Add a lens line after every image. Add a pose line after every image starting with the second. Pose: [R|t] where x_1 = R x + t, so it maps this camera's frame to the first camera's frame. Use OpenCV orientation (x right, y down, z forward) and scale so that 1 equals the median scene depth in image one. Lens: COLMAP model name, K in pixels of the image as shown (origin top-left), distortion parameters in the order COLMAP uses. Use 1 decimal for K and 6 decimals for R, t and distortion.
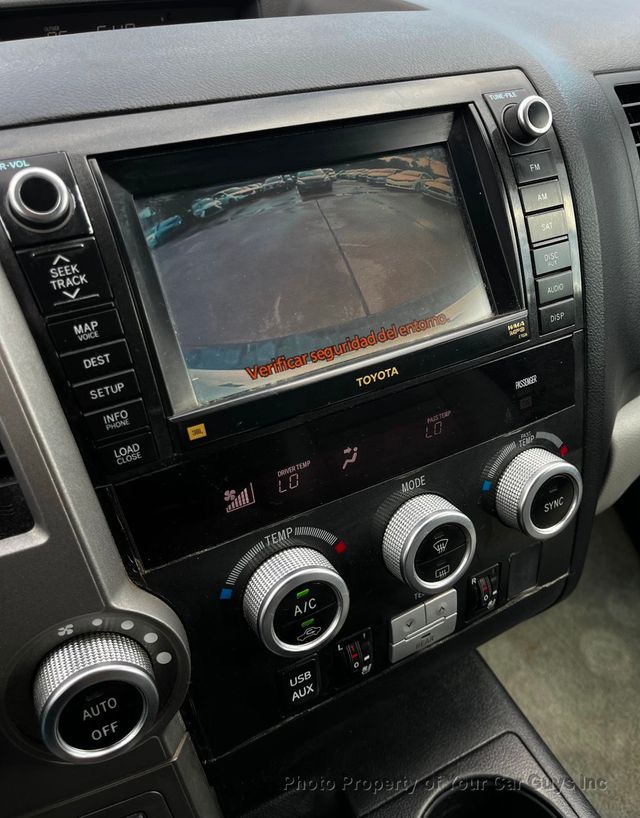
lens RADIAL K [[678.9, 0, 332.0], [0, 678.9, 398.2], [0, 0, 1]] dist [0.014659, -0.010438]
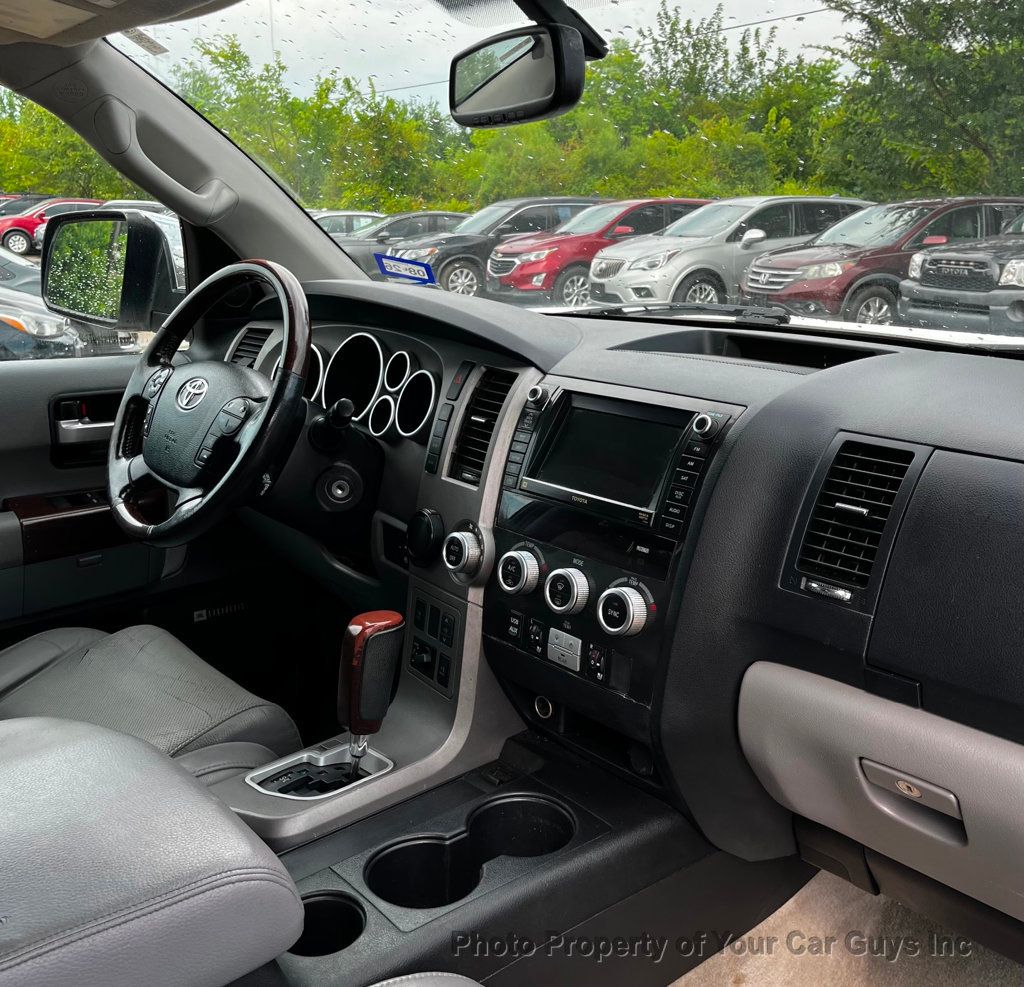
lens RADIAL K [[1075.8, 0, 521.1], [0, 1075.8, 434.5], [0, 0, 1]] dist [0.019733, 0.000000]
pose [[0.224973, 0.211777, -0.951072, 3.518955], [-0.554477, 0.830461, 0.053760, -0.308401], [0.801213, 0.515253, 0.304256, -0.364110]]
